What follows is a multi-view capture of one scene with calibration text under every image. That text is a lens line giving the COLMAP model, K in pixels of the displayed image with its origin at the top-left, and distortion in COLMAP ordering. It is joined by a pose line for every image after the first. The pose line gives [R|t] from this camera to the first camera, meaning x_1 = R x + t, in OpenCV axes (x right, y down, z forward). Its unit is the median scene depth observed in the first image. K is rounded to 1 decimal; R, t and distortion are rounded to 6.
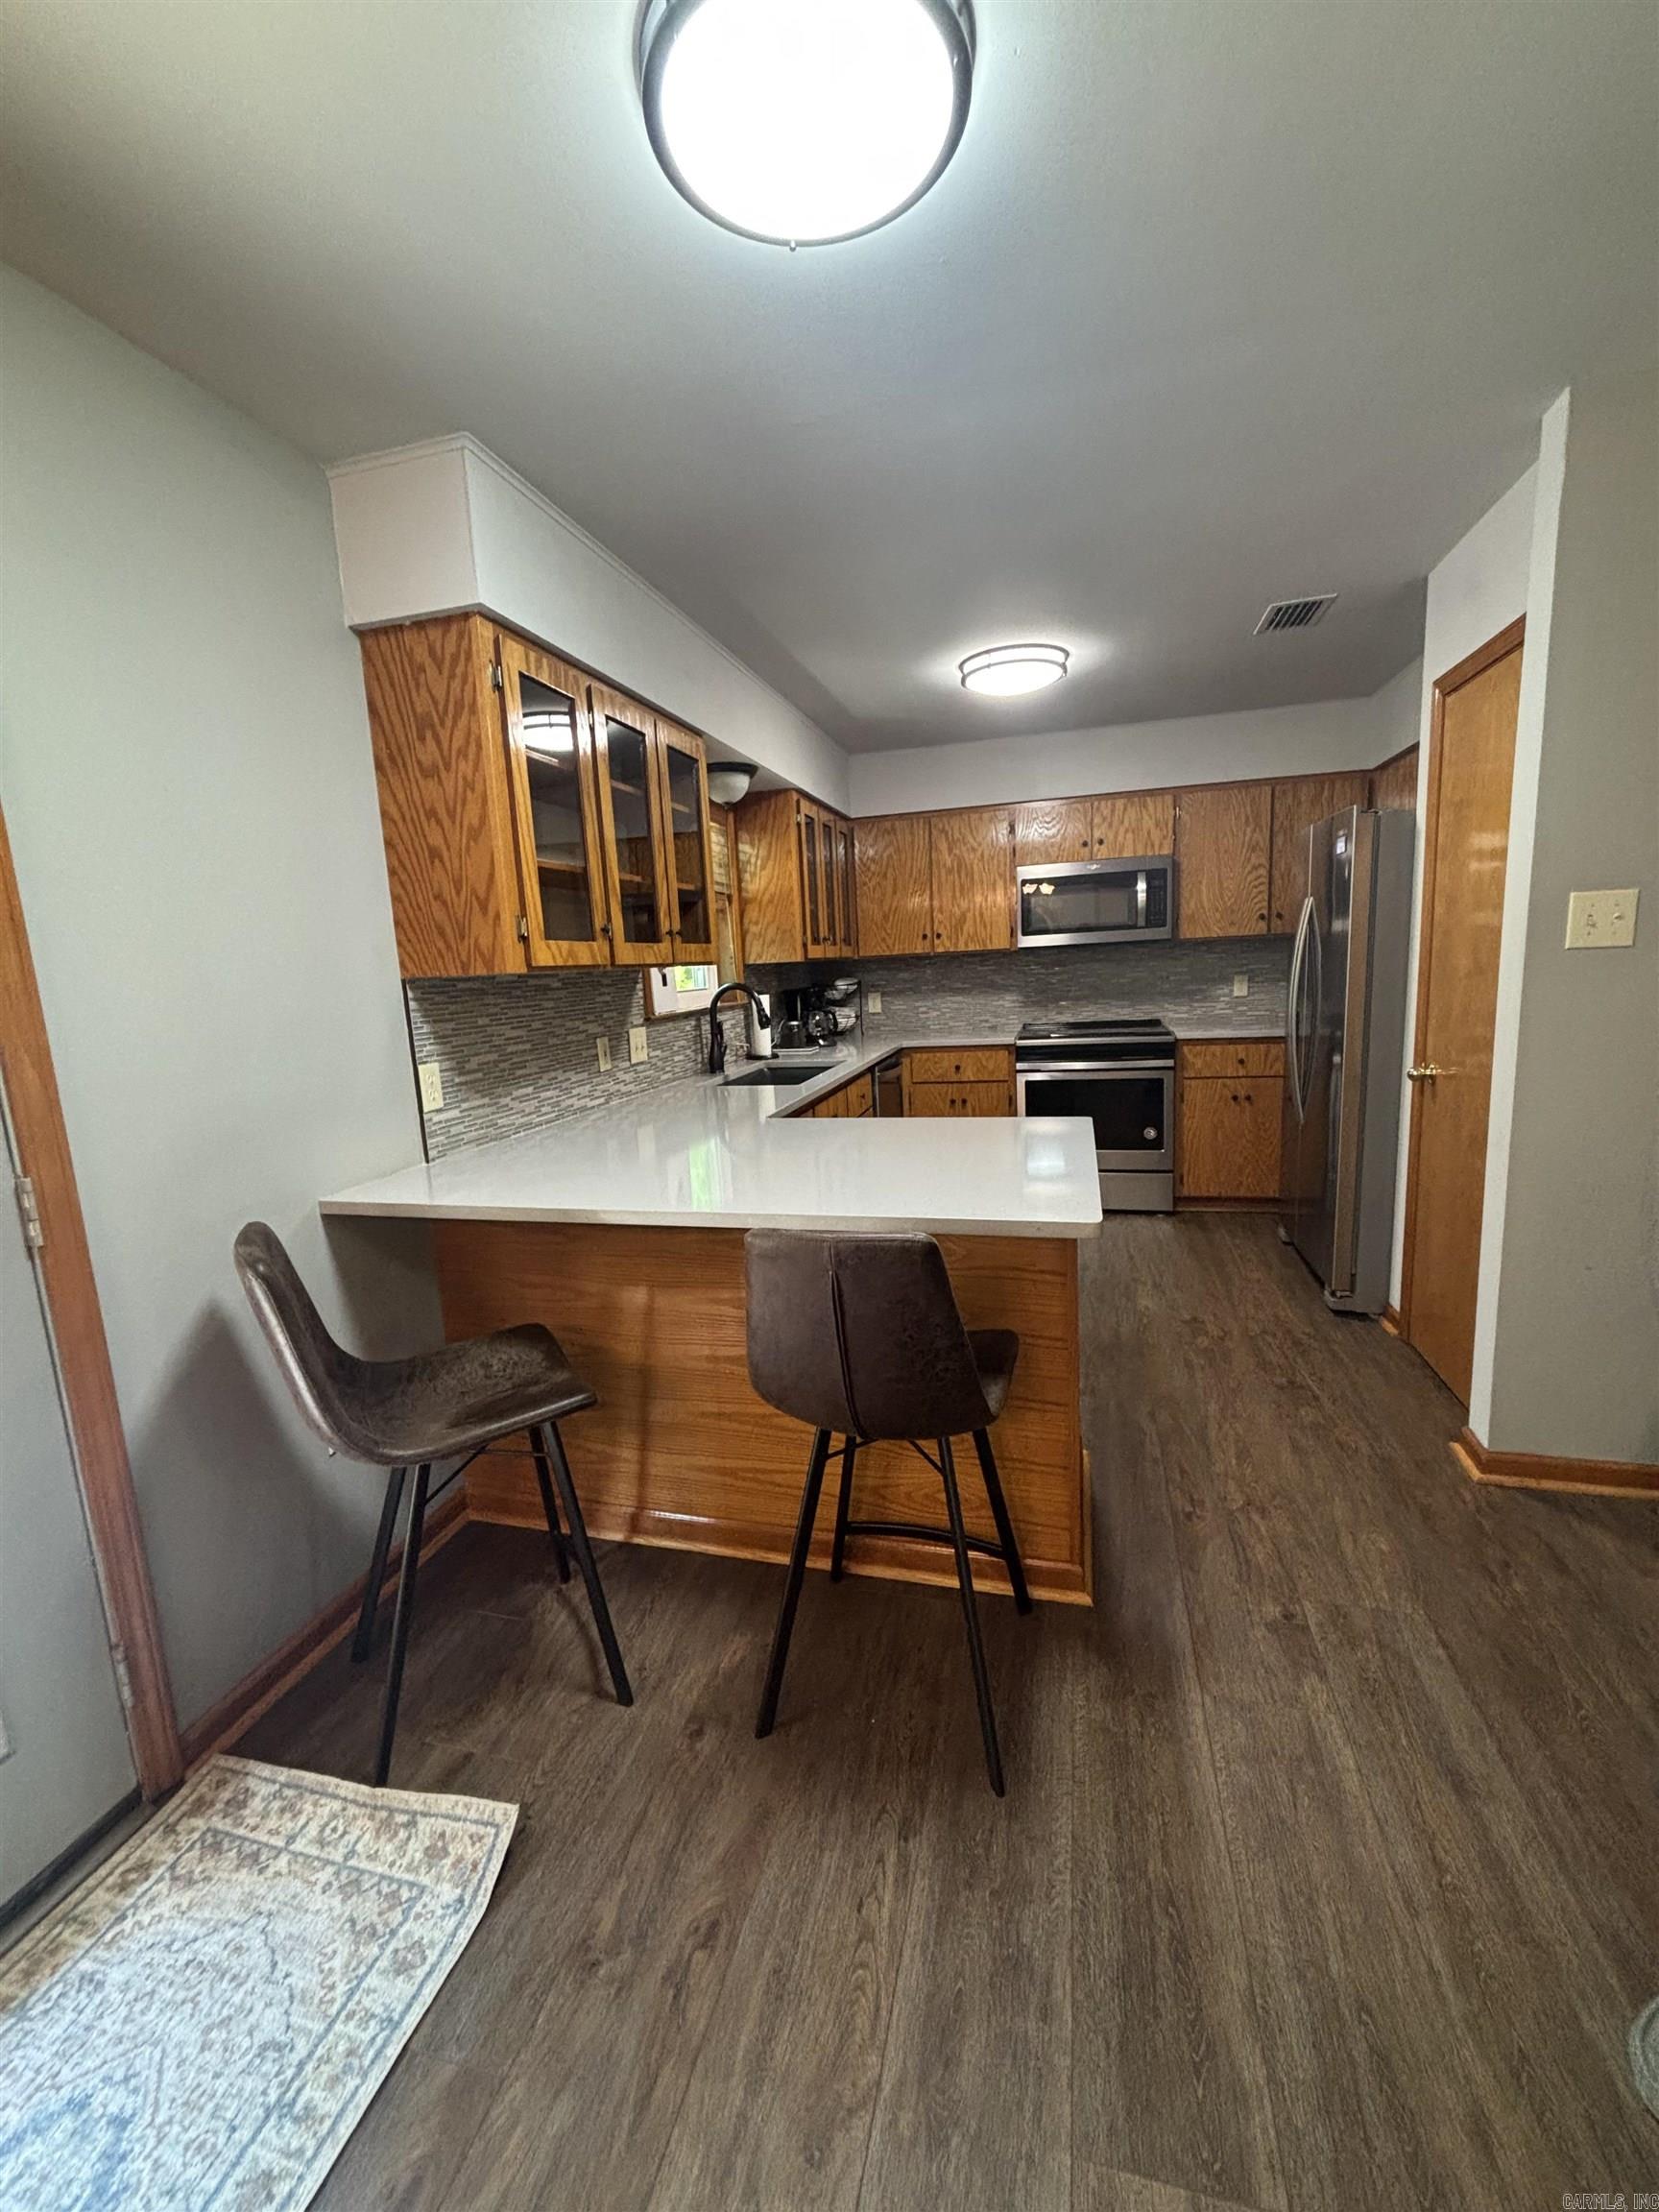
lens RADIAL K [[885.0, 0, 833.5], [0, 885.0, 1100.5], [0, 0, 1]] dist [0.001376, -0.000797]
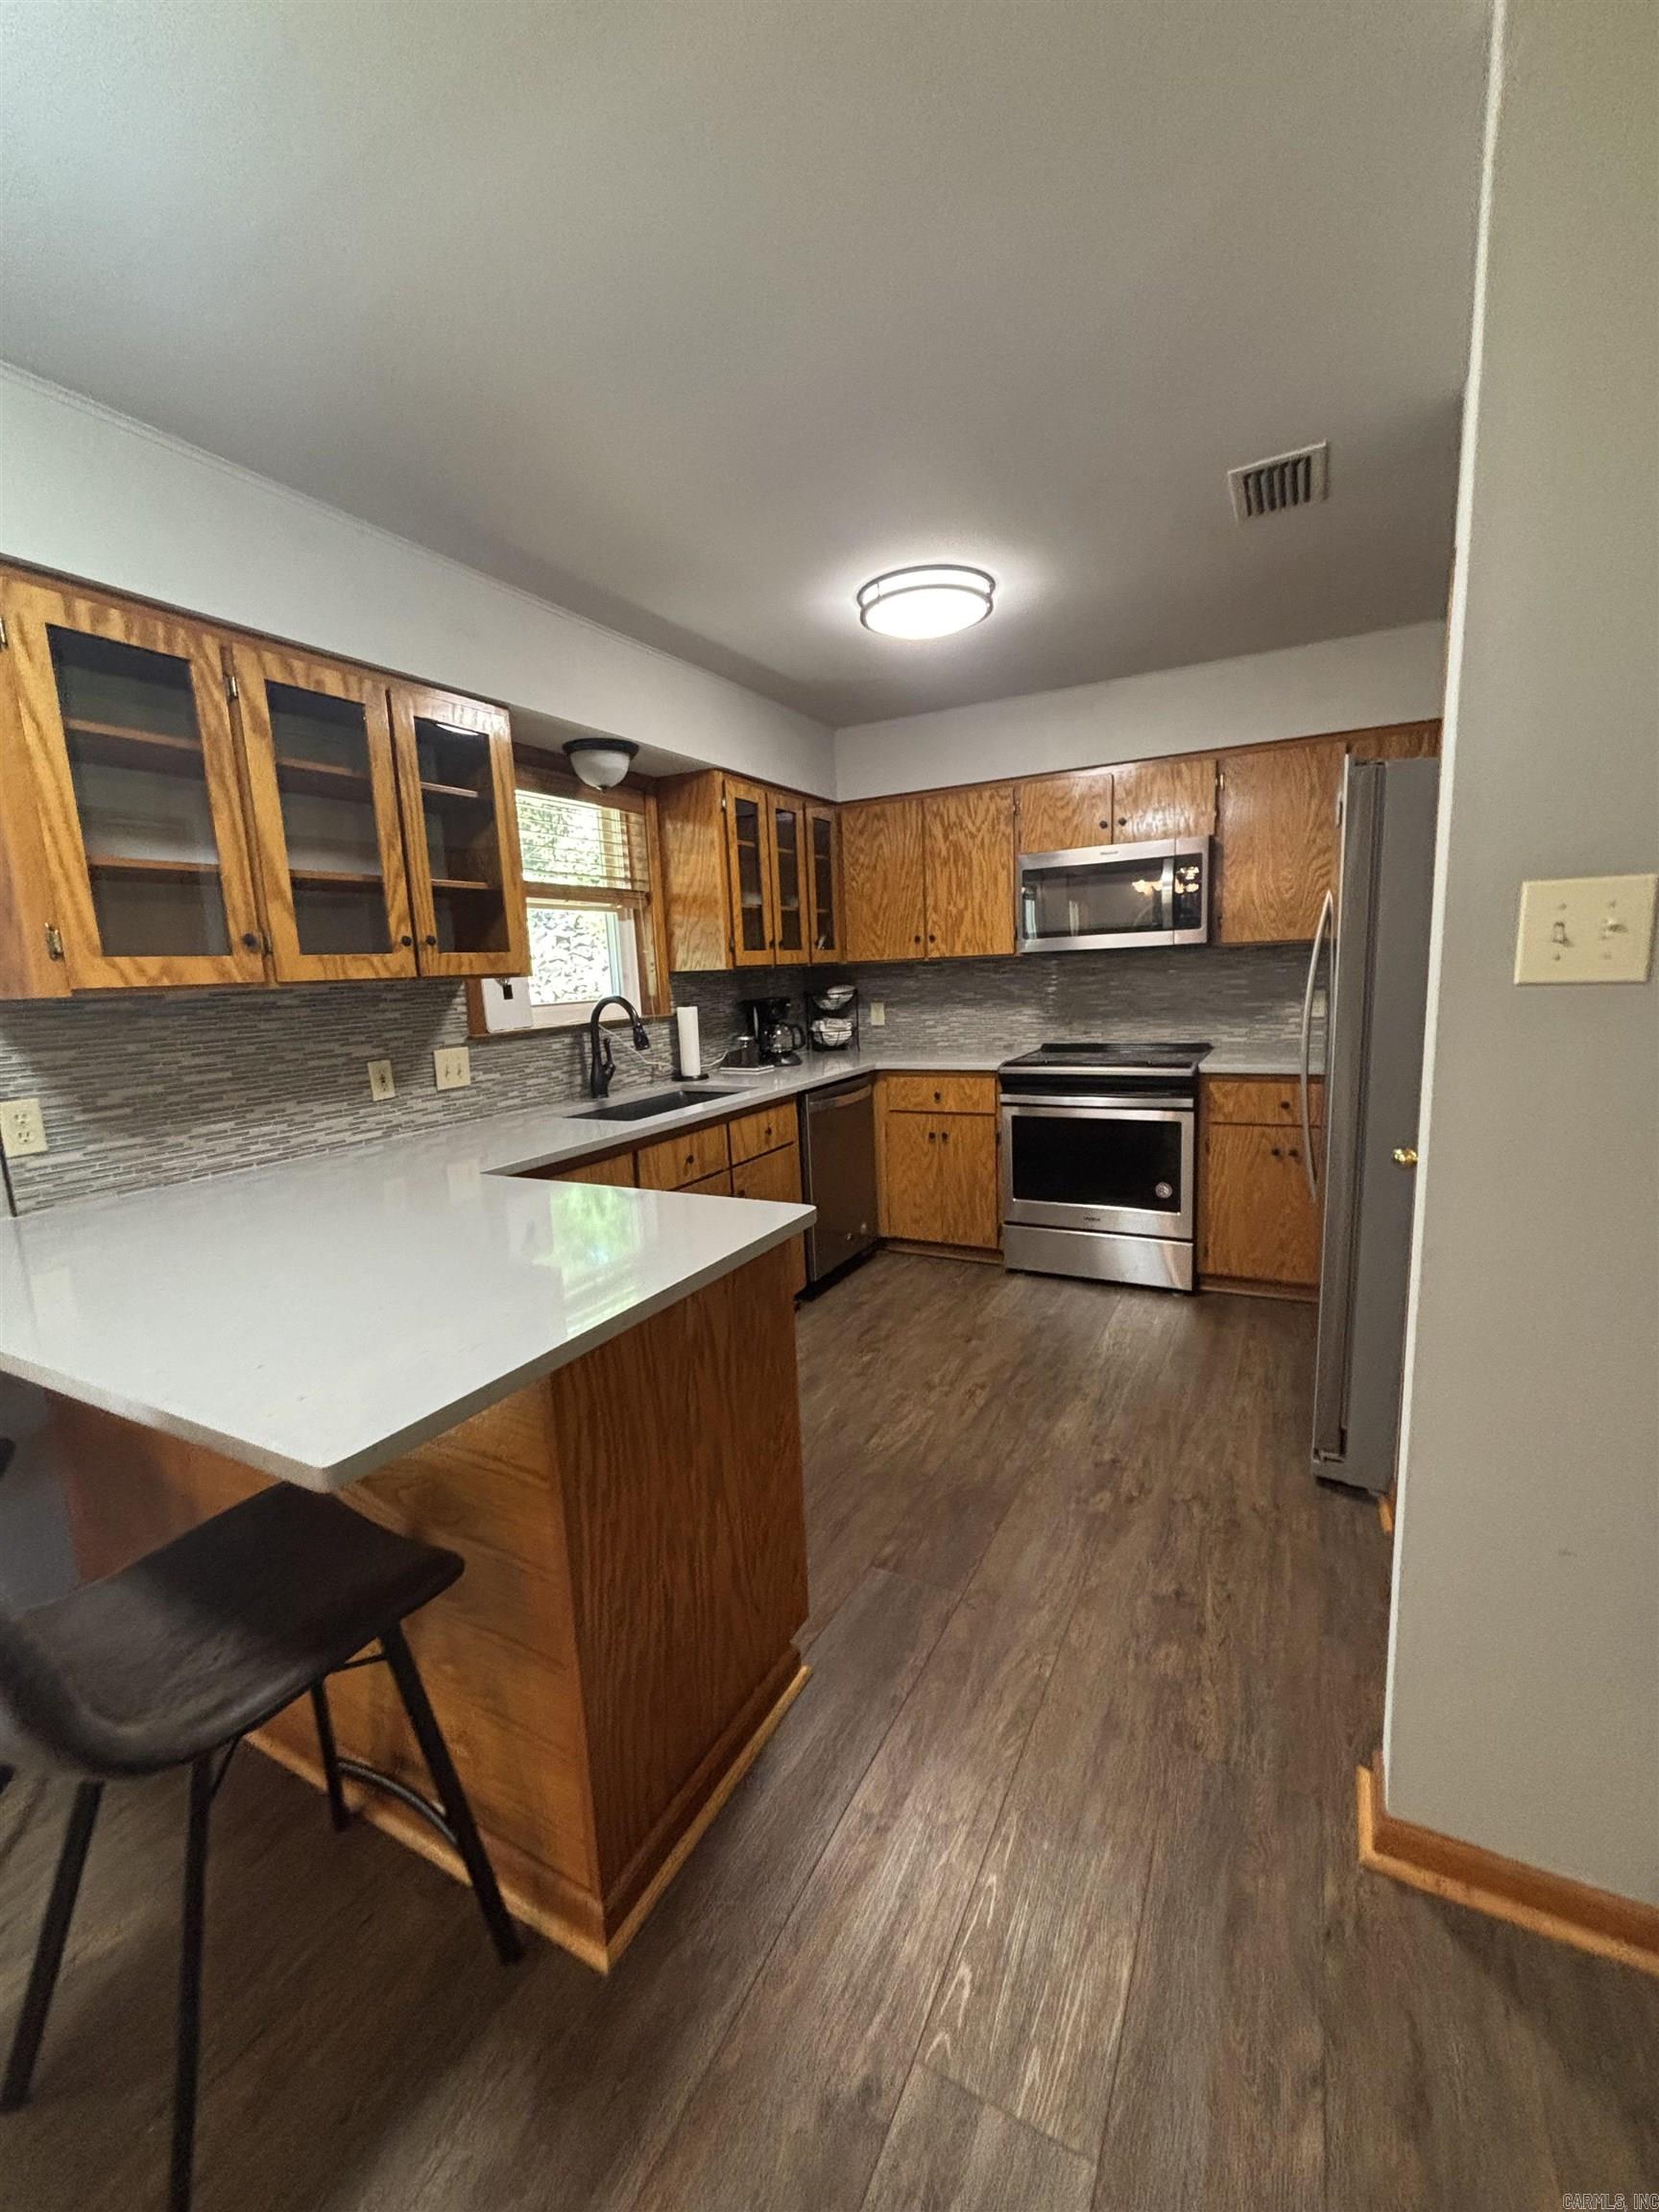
lens RADIAL K [[885.0, 0, 838.6], [0, 885.0, 1102.4], [0, 0, 1]] dist [0.001376, -0.000797]
pose [[0.975481, 0.042297, -0.215980, 0.307748], [-0.040281, 0.999094, 0.013730, -0.051363], [0.216365, -0.004694, 0.976301, 0.211515]]
